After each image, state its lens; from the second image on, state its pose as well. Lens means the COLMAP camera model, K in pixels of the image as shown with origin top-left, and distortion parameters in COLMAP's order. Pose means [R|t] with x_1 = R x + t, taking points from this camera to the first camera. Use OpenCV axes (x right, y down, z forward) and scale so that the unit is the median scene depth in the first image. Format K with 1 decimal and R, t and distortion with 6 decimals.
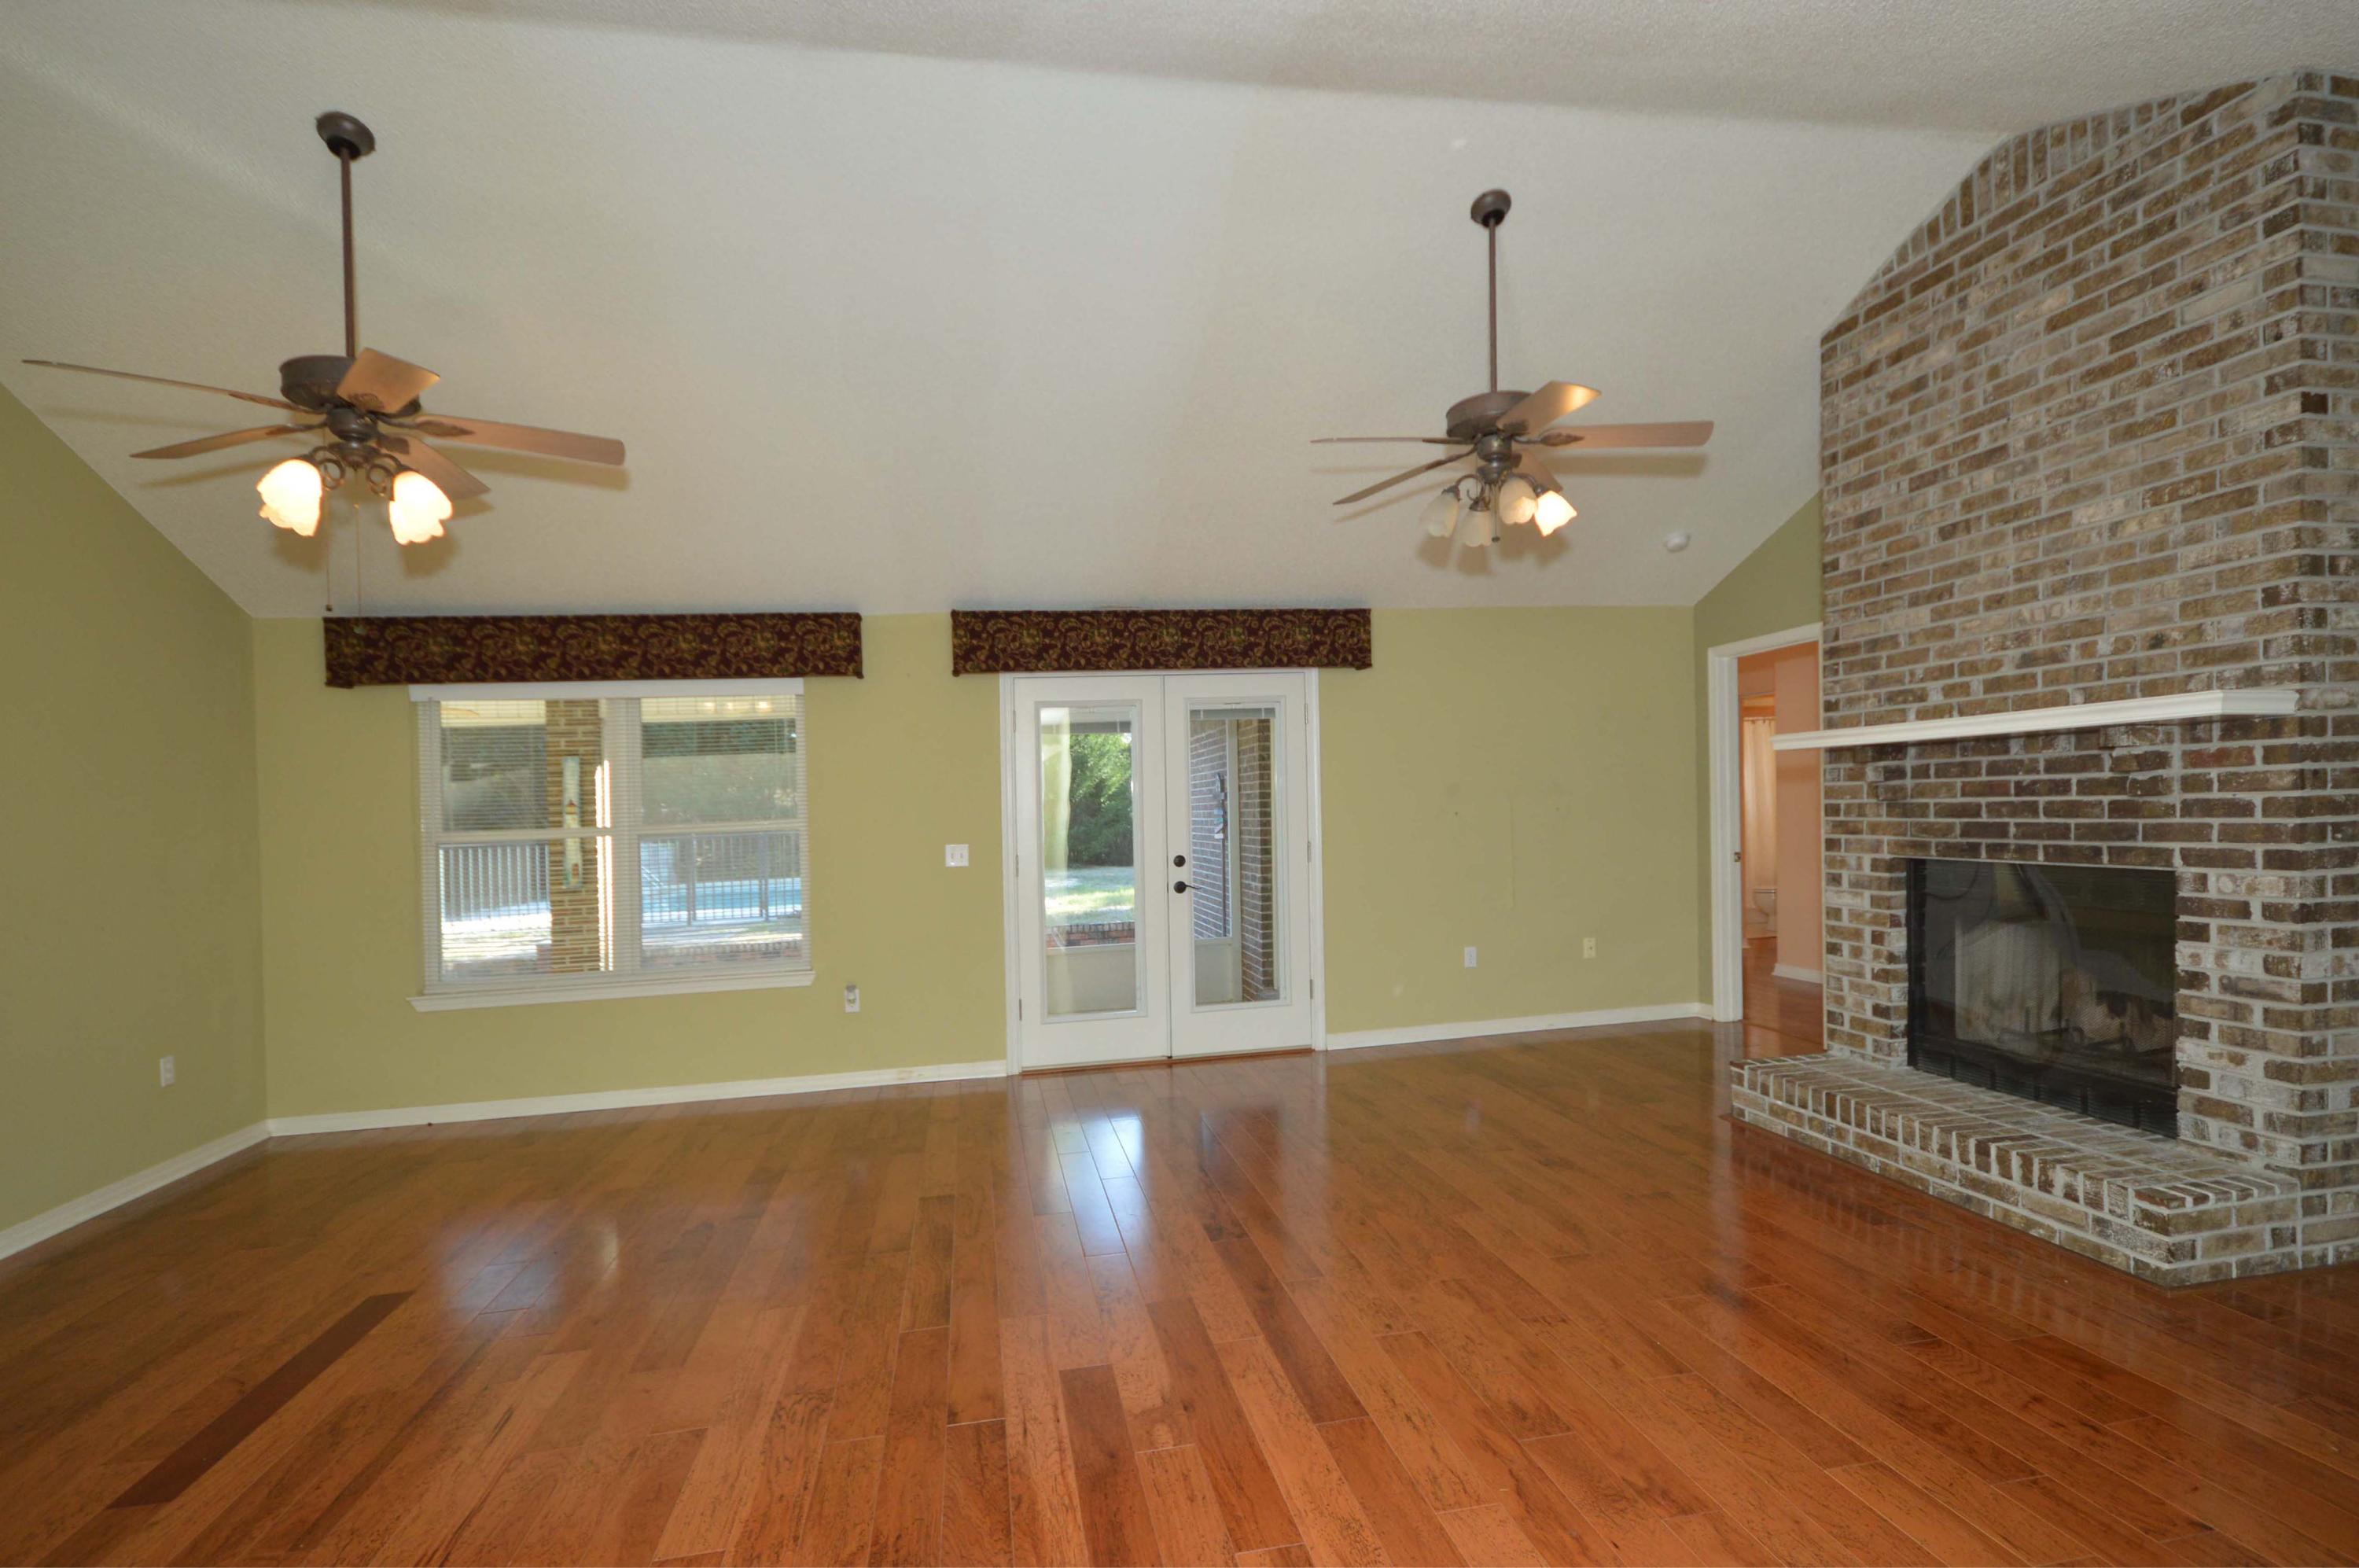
lens RADIAL K [[1135.0, 0, 1174.2], [0, 1135.0, 821.5], [0, 0, 1]] dist [0.002899, -0.001390]
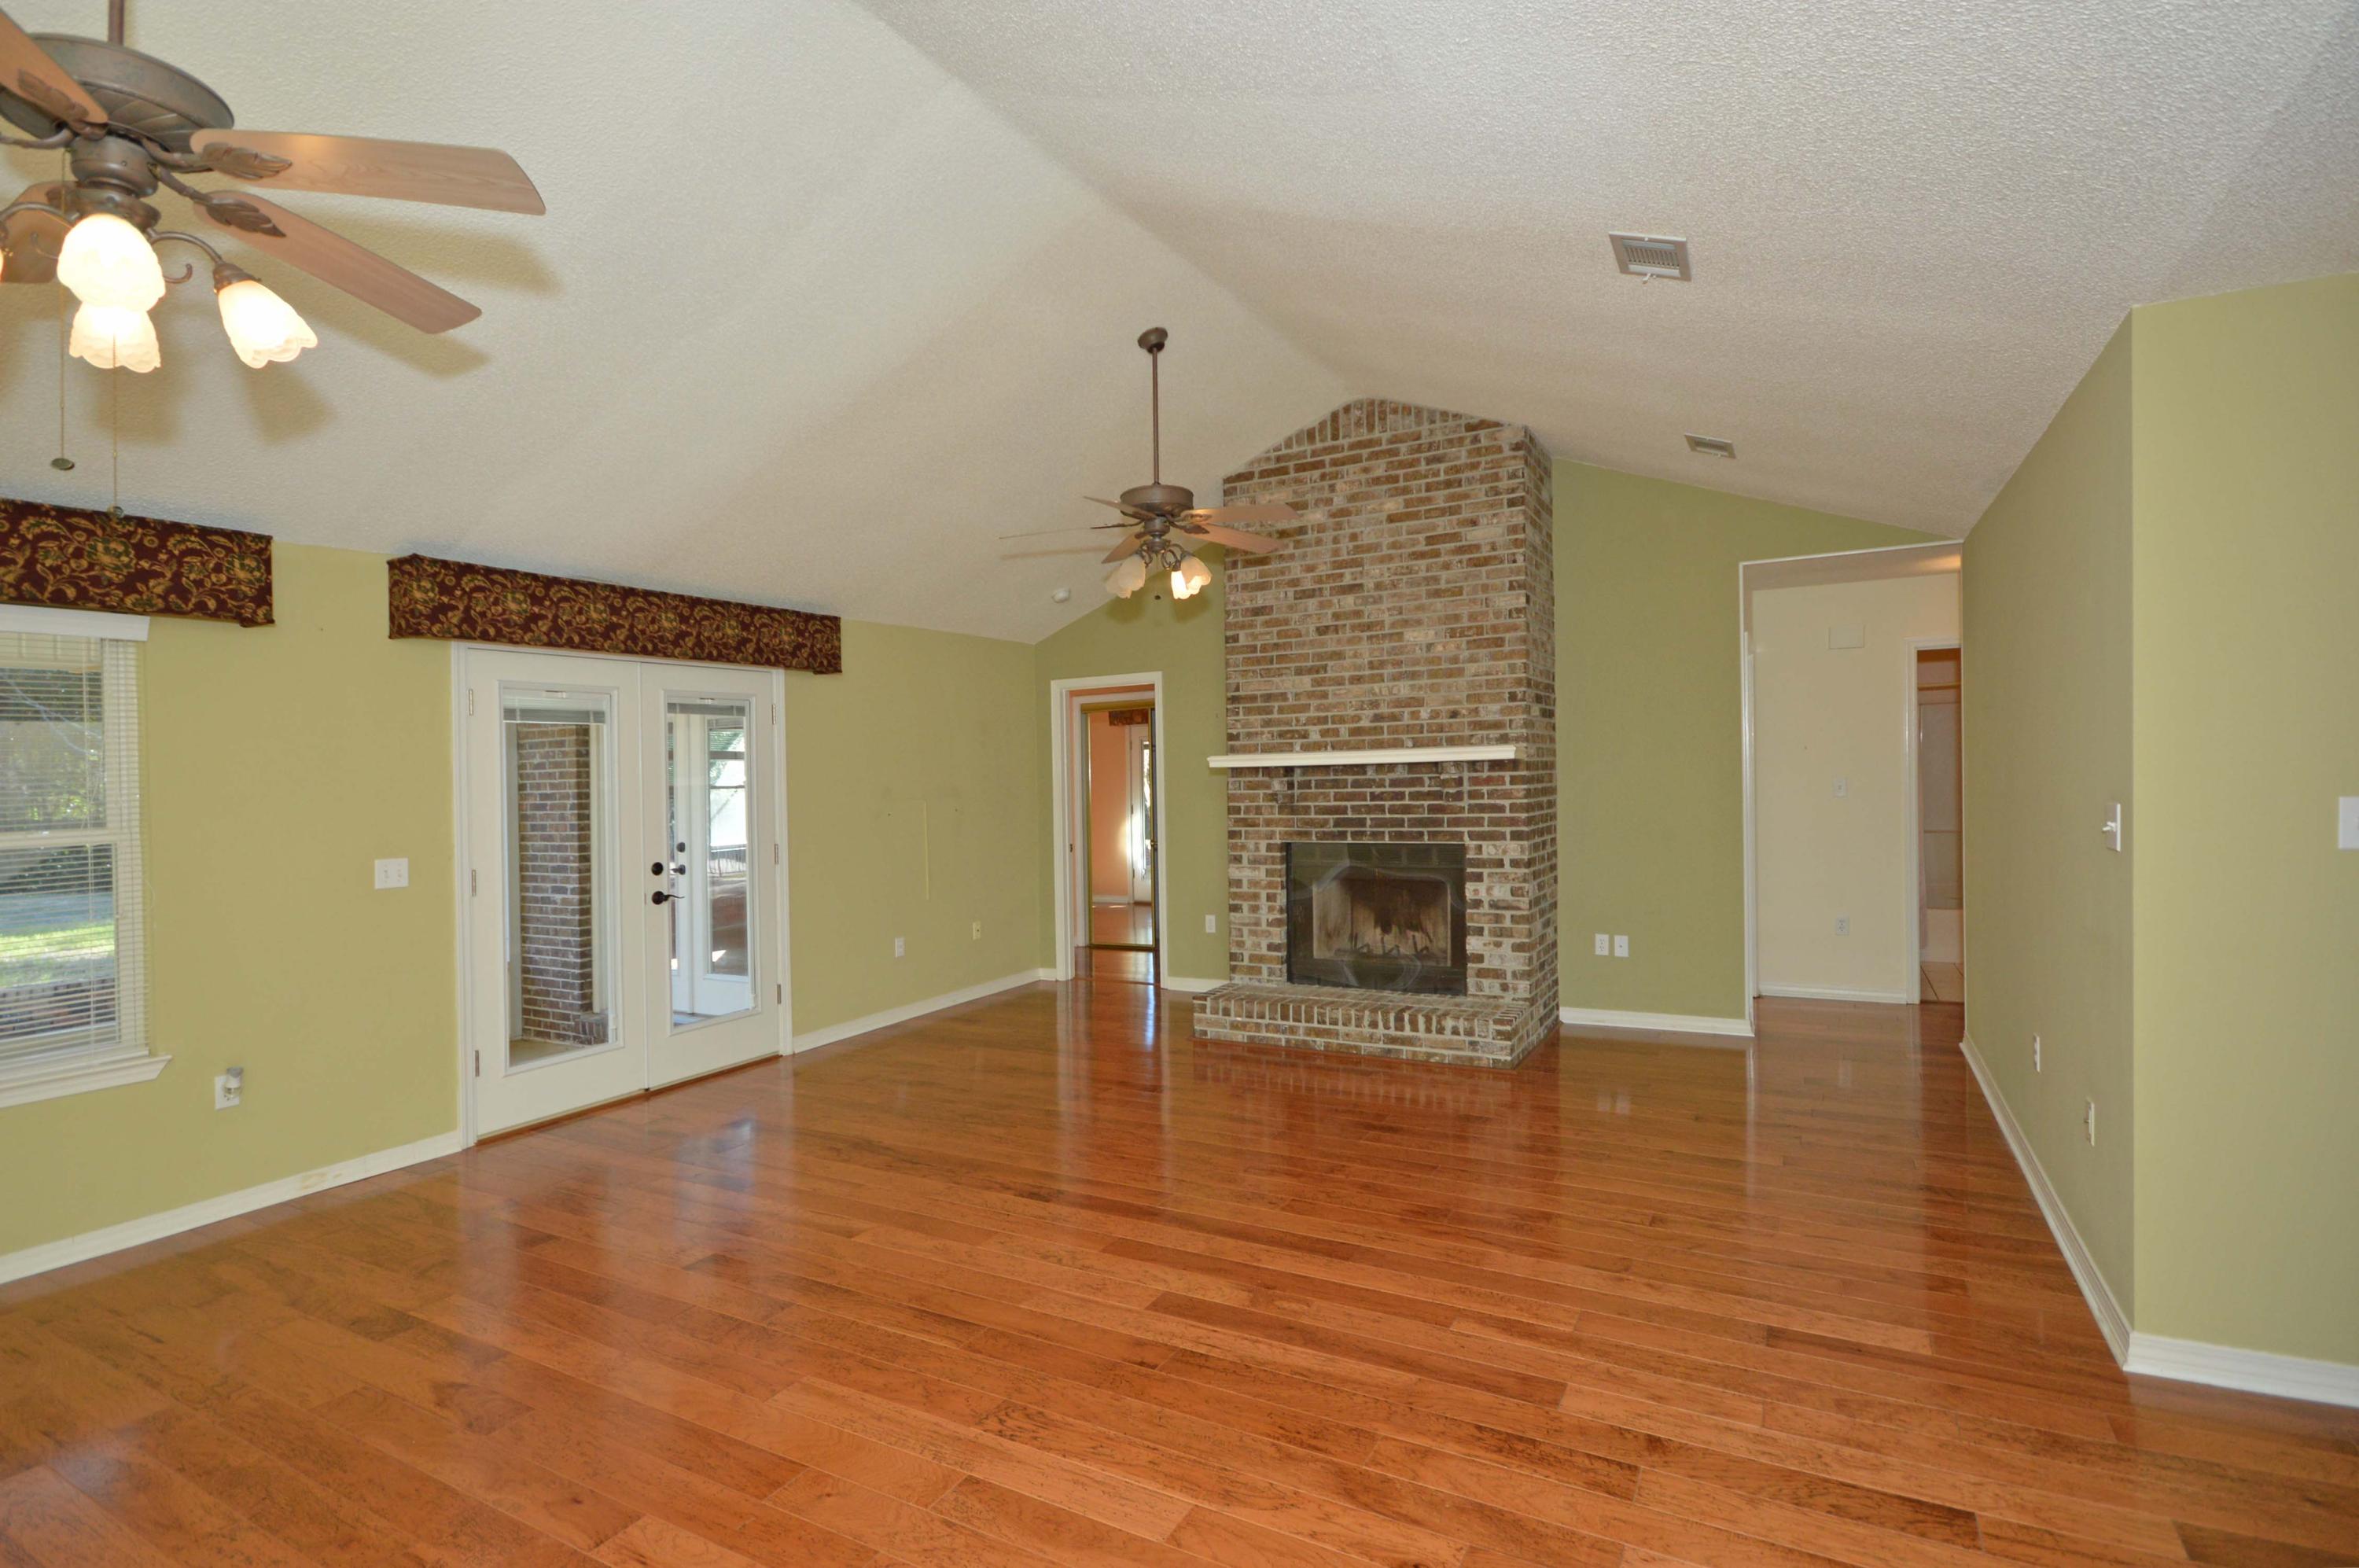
lens RADIAL K [[1135.0, 0, 1171.9], [0, 1135.0, 789.2], [0, 0, 1]] dist [0.002899, -0.001390]
pose [[0.648233, 0.010476, 0.761370, -0.684583], [0.011222, 0.999665, -0.023309, -0.004921], [-0.761359, 0.023654, 0.647899, 0.170049]]
